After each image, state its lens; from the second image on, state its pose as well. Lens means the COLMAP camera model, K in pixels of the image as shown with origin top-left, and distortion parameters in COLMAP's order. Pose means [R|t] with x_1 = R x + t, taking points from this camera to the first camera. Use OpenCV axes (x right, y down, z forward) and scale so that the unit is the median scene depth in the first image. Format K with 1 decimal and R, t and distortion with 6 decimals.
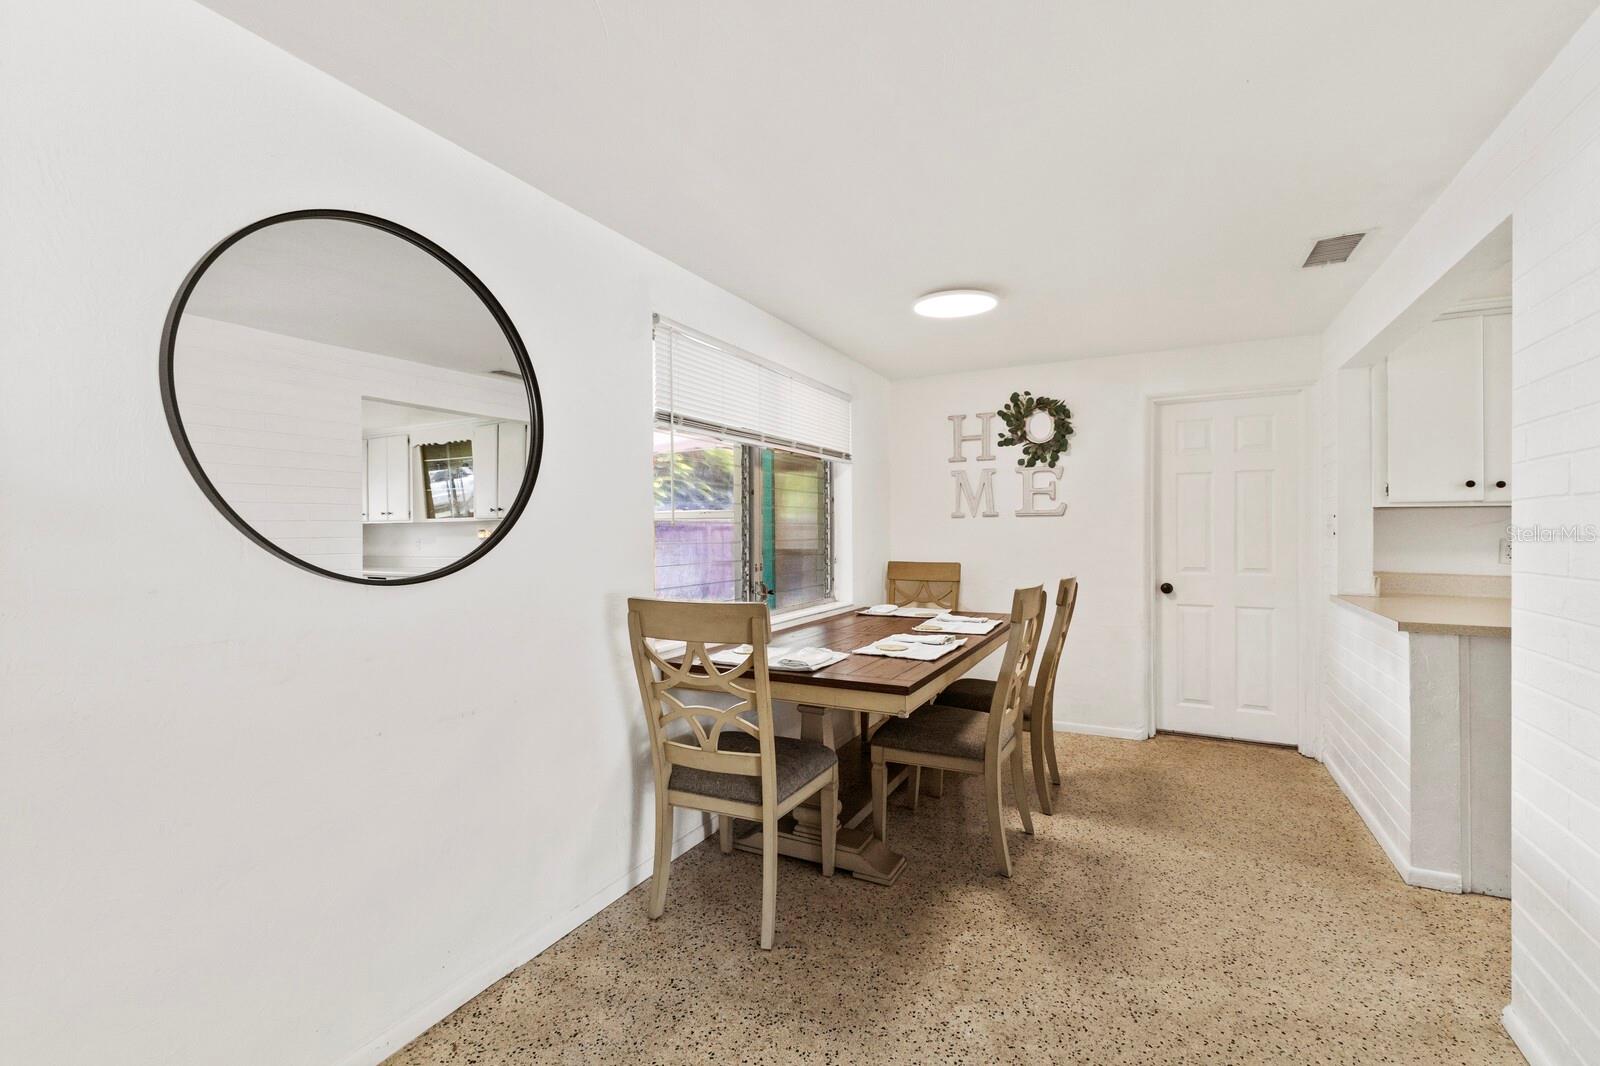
lens RADIAL K [[697.5, 0, 804.9], [0, 697.5, 531.9], [0, 0, 1]] dist [0.011095, -0.004145]
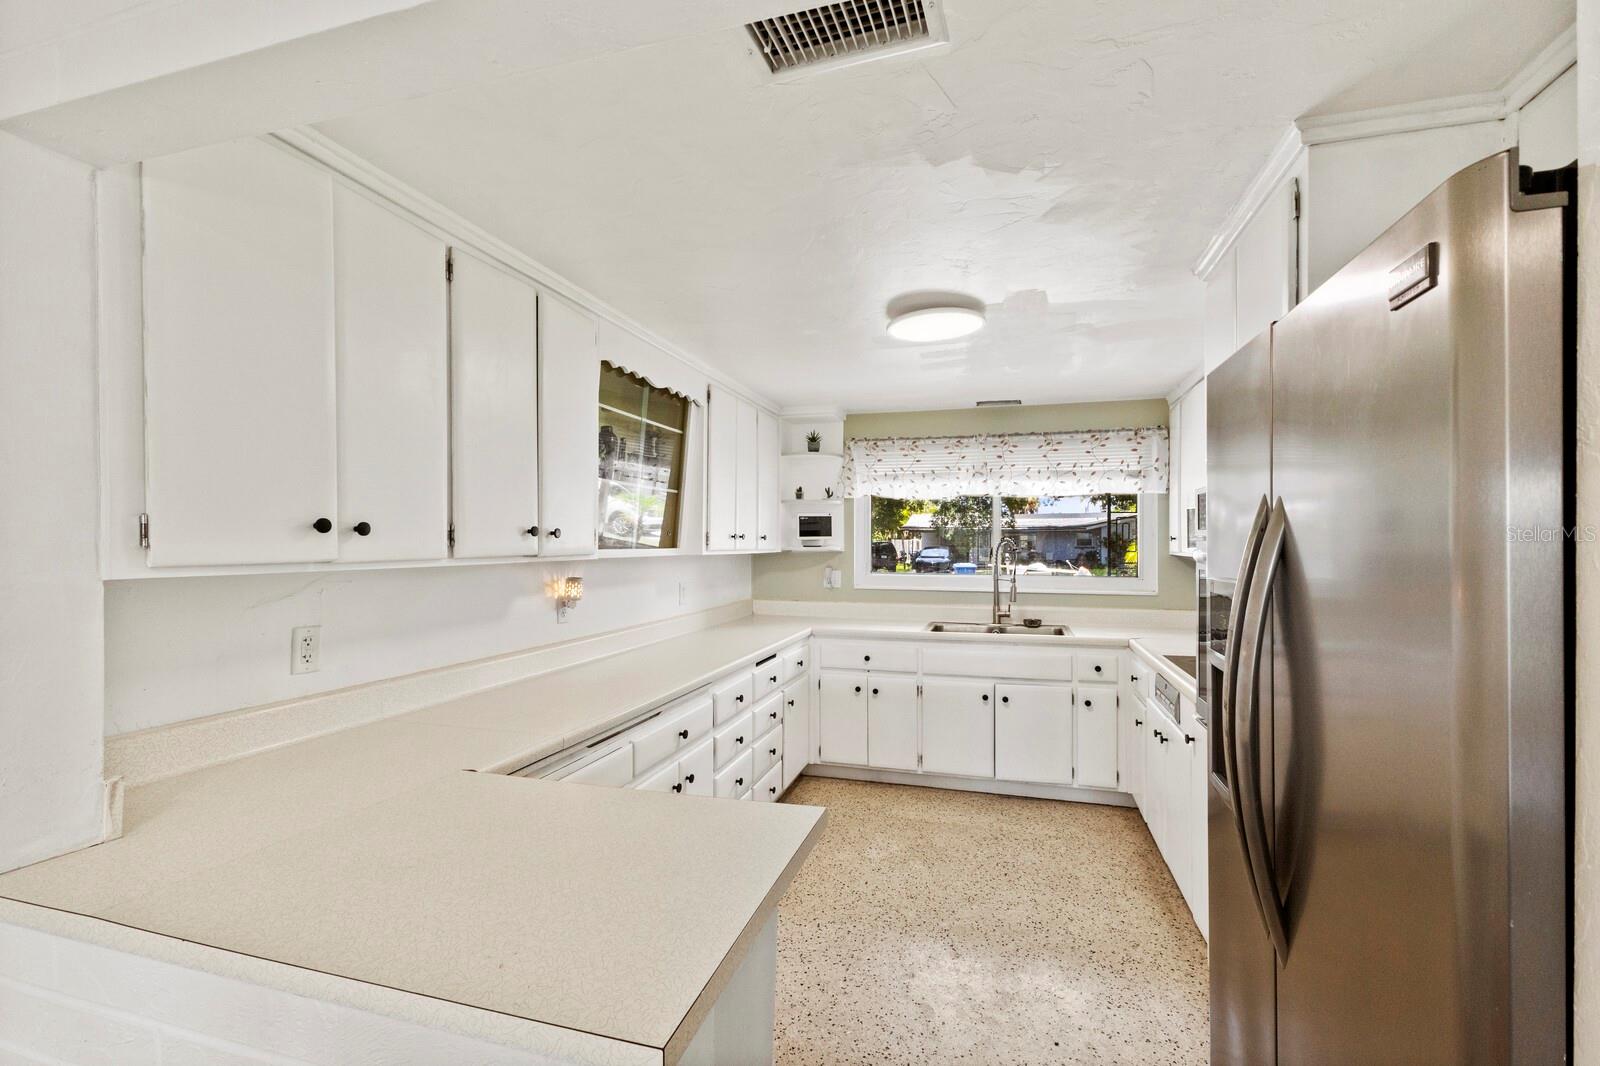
lens RADIAL K [[697.5, 0, 800.9], [0, 697.5, 538.2], [0, 0, 1]] dist [0.011095, -0.004145]
pose [[-0.185648, 0.003407, 0.982610, 0.441460], [0.005929, 0.999980, -0.002347, -0.057653], [-0.982598, 0.005390, -0.185664, 0.784608]]
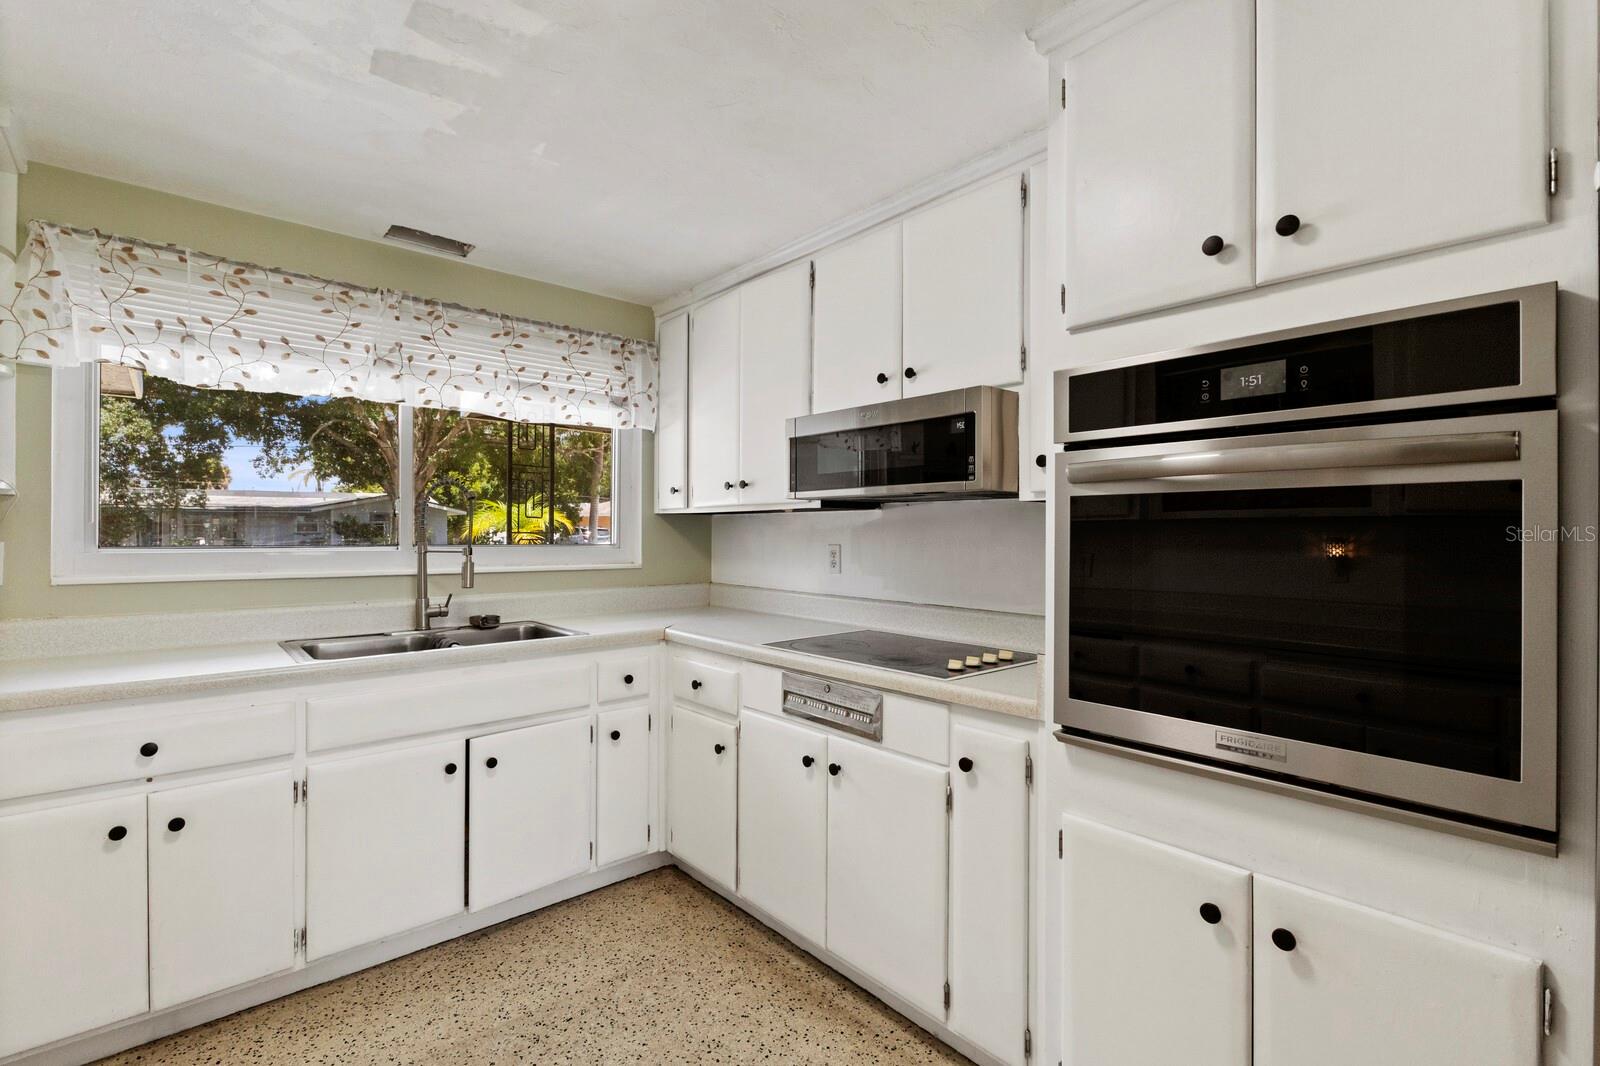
lens RADIAL K [[727.2, 0, 803.7], [0, 727.2, 530.8], [0, 0, 1]] dist [0.001655, -0.001387]
pose [[-0.930587, -0.004184, 0.366047, 1.026797], [-0.002852, 0.999987, 0.004178, -0.005693], [-0.366060, 0.002844, -0.930587, 0.752865]]
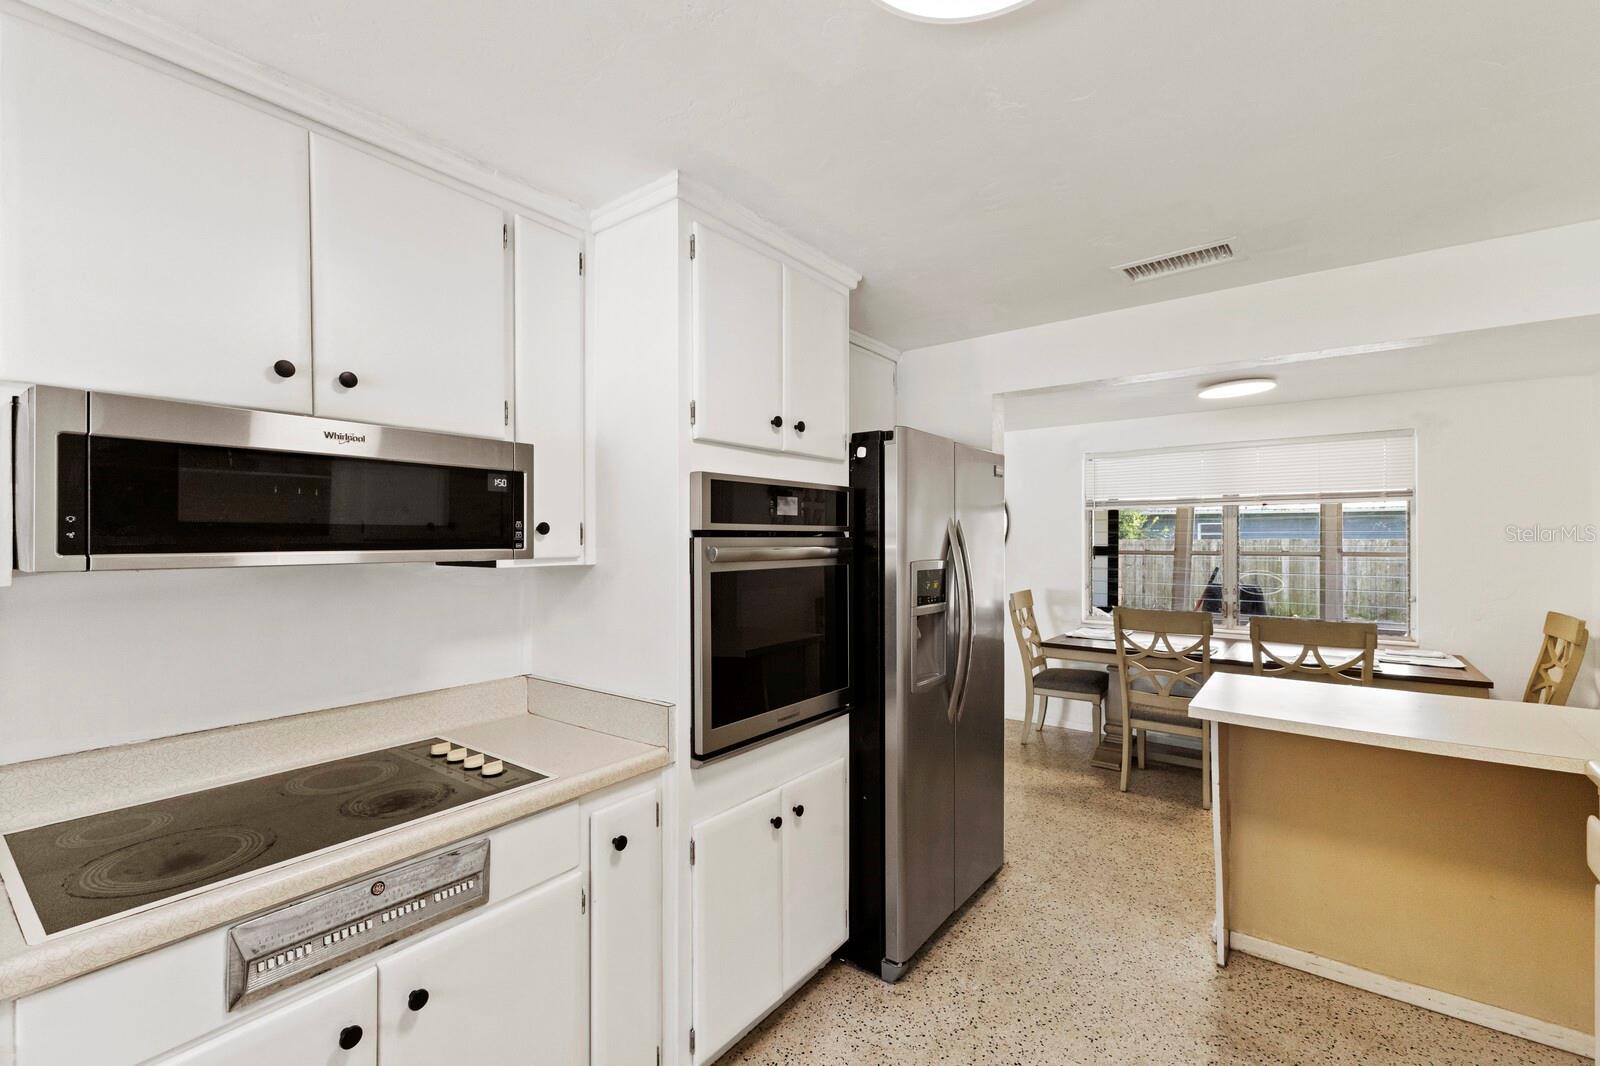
lens RADIAL K [[697.5, 0, 803.5], [0, 697.5, 541.1], [0, 0, 1]] dist [0.011095, -0.004145]
pose [[-0.161043, -0.000660, -0.986947, 1.569727], [-0.004817, 0.999988, 0.000117, -0.050481], [0.986936, 0.004773, -0.161044, 0.438465]]
